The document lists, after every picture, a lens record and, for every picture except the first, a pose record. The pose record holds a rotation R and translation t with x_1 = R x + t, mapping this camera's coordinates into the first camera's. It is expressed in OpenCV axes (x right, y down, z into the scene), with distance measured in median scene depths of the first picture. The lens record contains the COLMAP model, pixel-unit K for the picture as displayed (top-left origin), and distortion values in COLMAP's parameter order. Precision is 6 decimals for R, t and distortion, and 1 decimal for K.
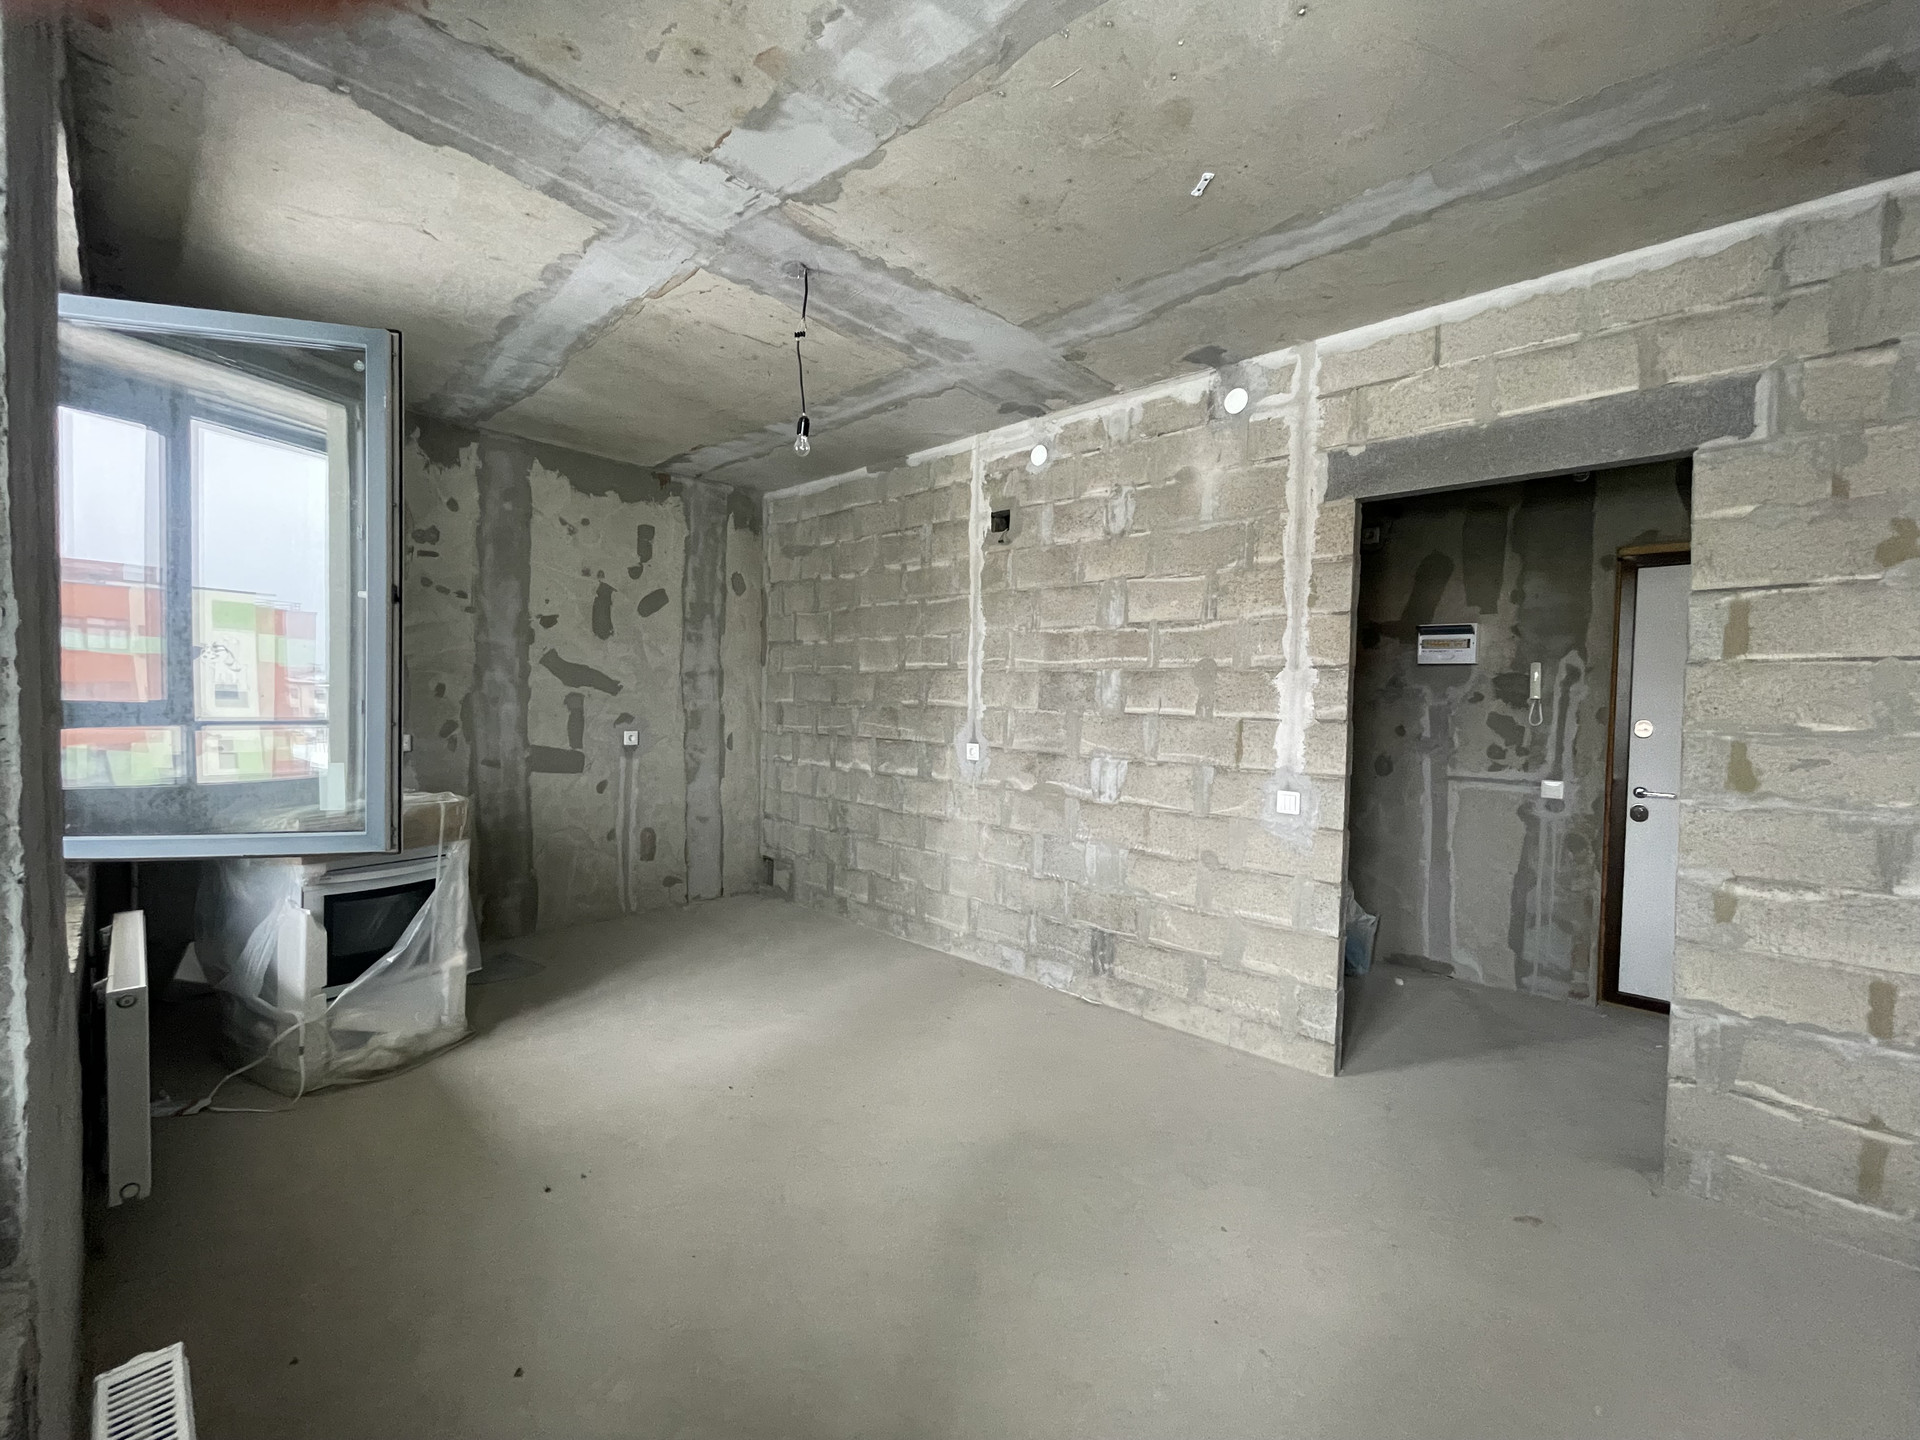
lens RADIAL K [[778.2, 0, 963.2], [0, 778.2, 723.0], [0, 0, 1]] dist [-0.003268, -0.000408]
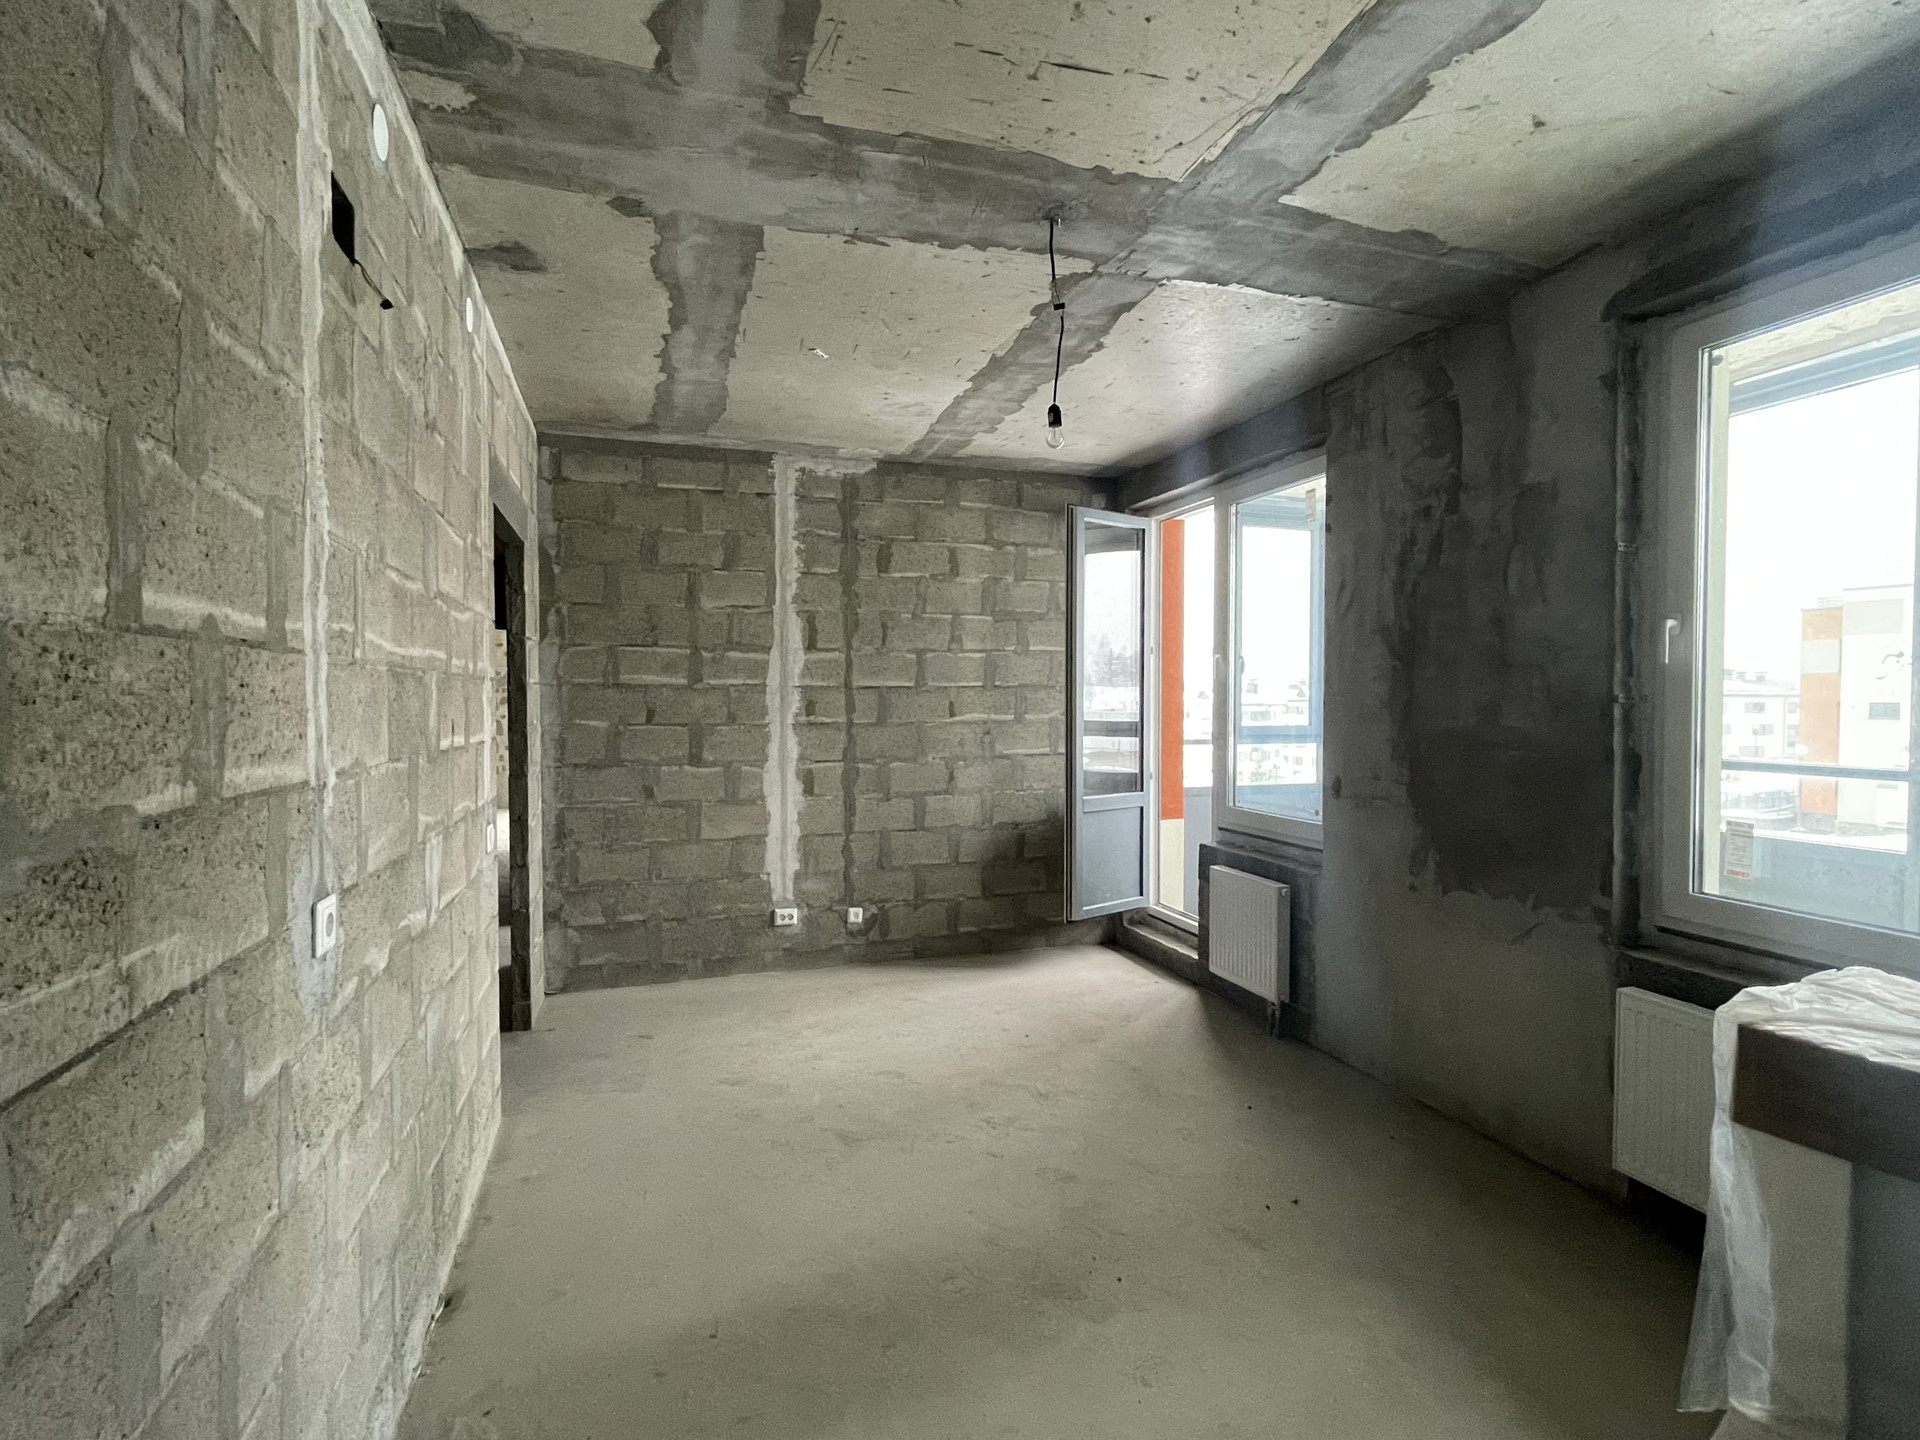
lens RADIAL K [[929.6, 0, 960.0], [0, 929.6, 720.0], [0, 0, 1]] dist [-0.004505, 0.000363]
pose [[-0.874838, -0.033909, 0.483228, -0.529735], [-0.004059, 0.998025, 0.062685, -0.092790], [-0.484399, 0.052878, -0.873248, 1.673006]]
